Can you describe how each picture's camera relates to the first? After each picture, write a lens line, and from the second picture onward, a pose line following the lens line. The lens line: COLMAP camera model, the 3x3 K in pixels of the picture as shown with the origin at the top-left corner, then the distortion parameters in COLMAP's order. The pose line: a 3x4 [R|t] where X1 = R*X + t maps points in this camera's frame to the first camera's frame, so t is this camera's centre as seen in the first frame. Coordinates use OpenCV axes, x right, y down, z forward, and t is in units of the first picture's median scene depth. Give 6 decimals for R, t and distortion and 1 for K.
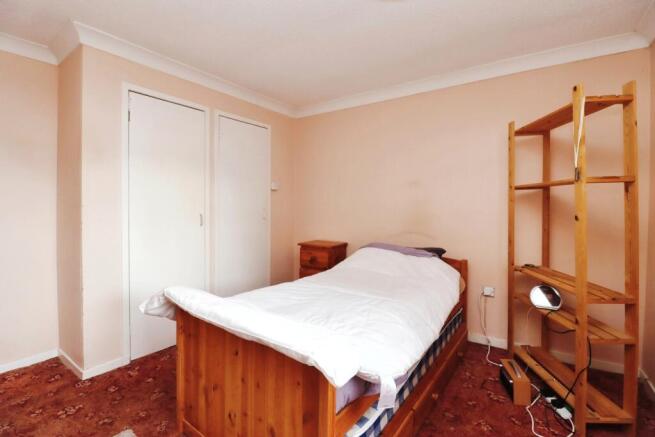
lens RADIAL K [[305.6, 0, 331.2], [0, 305.6, 206.1], [0, 0, 1]] dist [-0.002199, -0.000844]
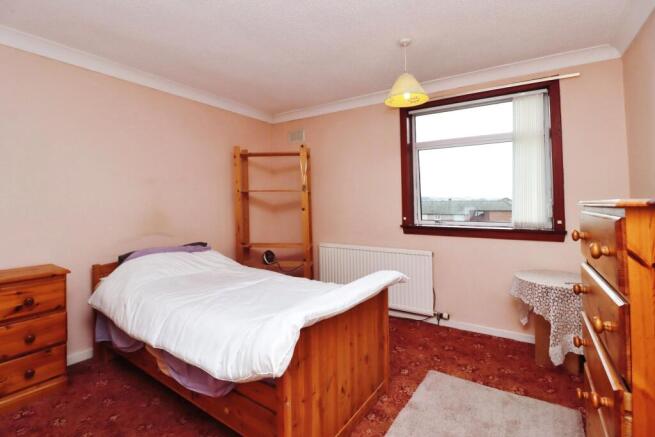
lens RADIAL K [[305.6, 0, 331.2], [0, 305.6, 206.1], [0, 0, 1]] dist [-0.002199, -0.000844]
pose [[-0.047713, -0.006441, 0.998840, -1.231715], [0.002432, 0.999975, 0.006565, -0.001138], [-0.998858, 0.002742, -0.047696, 0.901990]]
